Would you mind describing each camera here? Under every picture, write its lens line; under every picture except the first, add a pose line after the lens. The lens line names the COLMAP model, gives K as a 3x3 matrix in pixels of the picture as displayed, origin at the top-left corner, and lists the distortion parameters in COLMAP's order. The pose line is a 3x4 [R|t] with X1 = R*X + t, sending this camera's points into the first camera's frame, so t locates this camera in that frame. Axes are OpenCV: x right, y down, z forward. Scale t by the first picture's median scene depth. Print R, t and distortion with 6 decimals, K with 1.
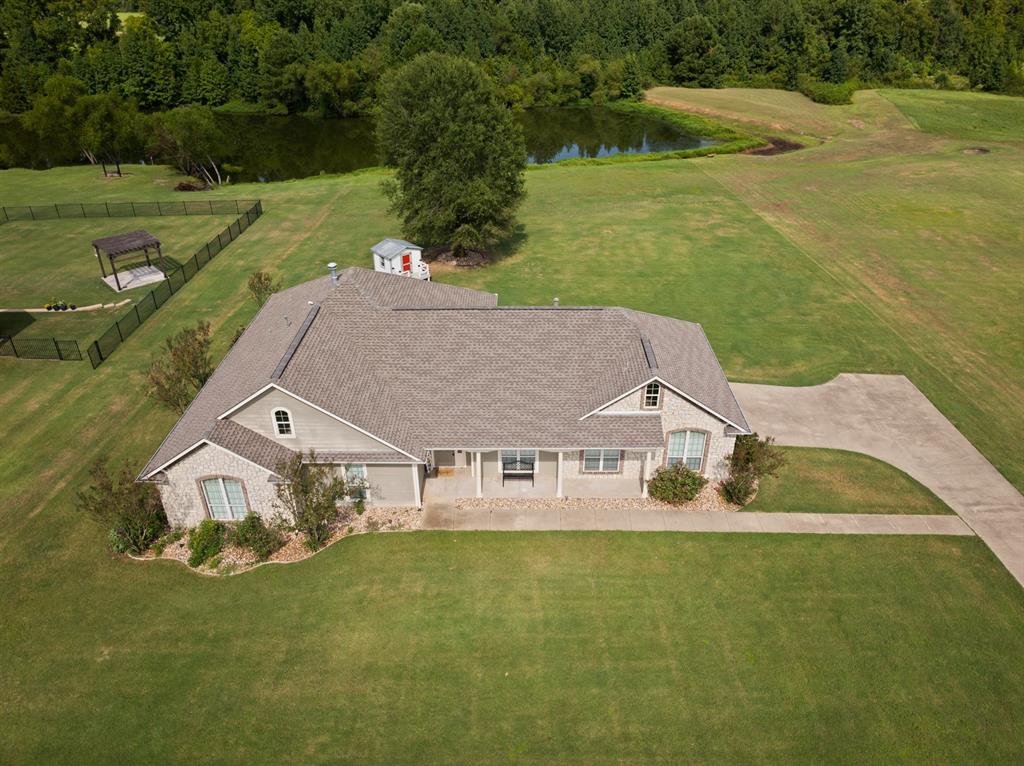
lens RADIAL K [[714.4, 0, 512.0], [0, 714.4, 383.0], [0, 0, 1]] dist [-0.028530, 0.001407]
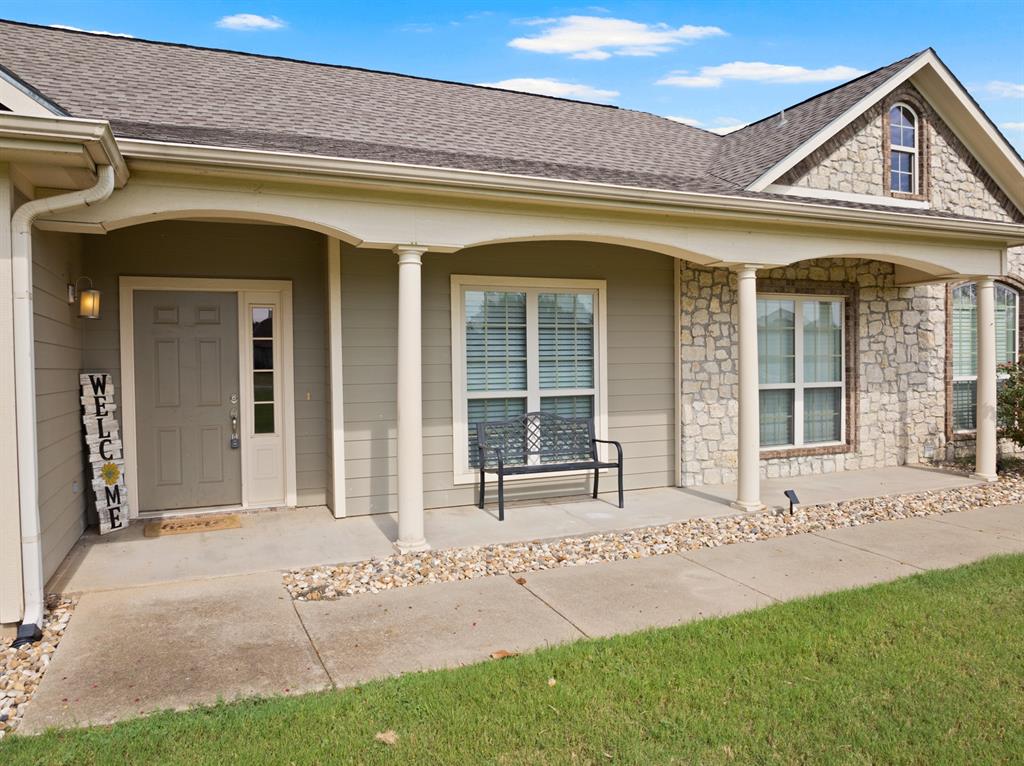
lens RADIAL K [[714.4, 0, 512.0], [0, 714.4, 383.0], [0, 0, 1]] dist [-0.028530, 0.001407]
pose [[0.914910, -0.014174, 0.403409, -0.097267], [0.211812, 0.867601, -0.449894, 0.211659], [-0.343621, 0.497060, 0.796778, 0.827826]]
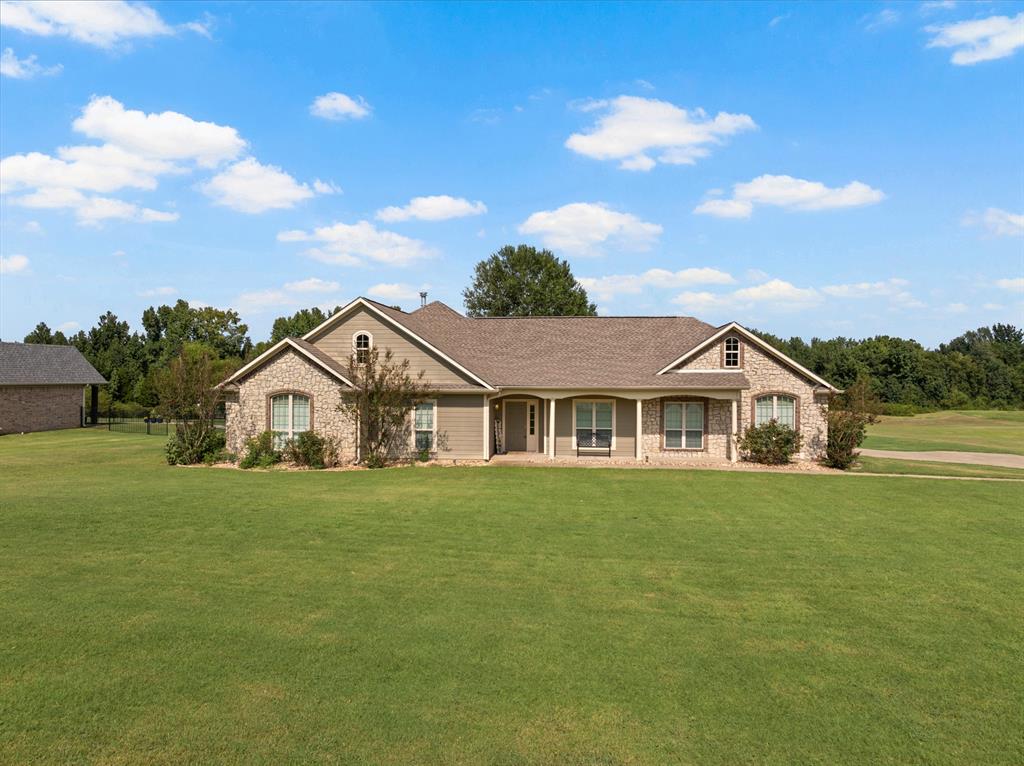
lens RADIAL K [[720.7, 0, 512.0], [0, 720.7, 383.0], [0, 0, 1]] dist [-0.025270, -0.027640]
pose [[0.994915, 0.014669, -0.099640, -0.005201], [-0.063565, 0.858851, -0.508265, 0.556127], [0.078120, 0.512015, 0.855417, 0.147748]]
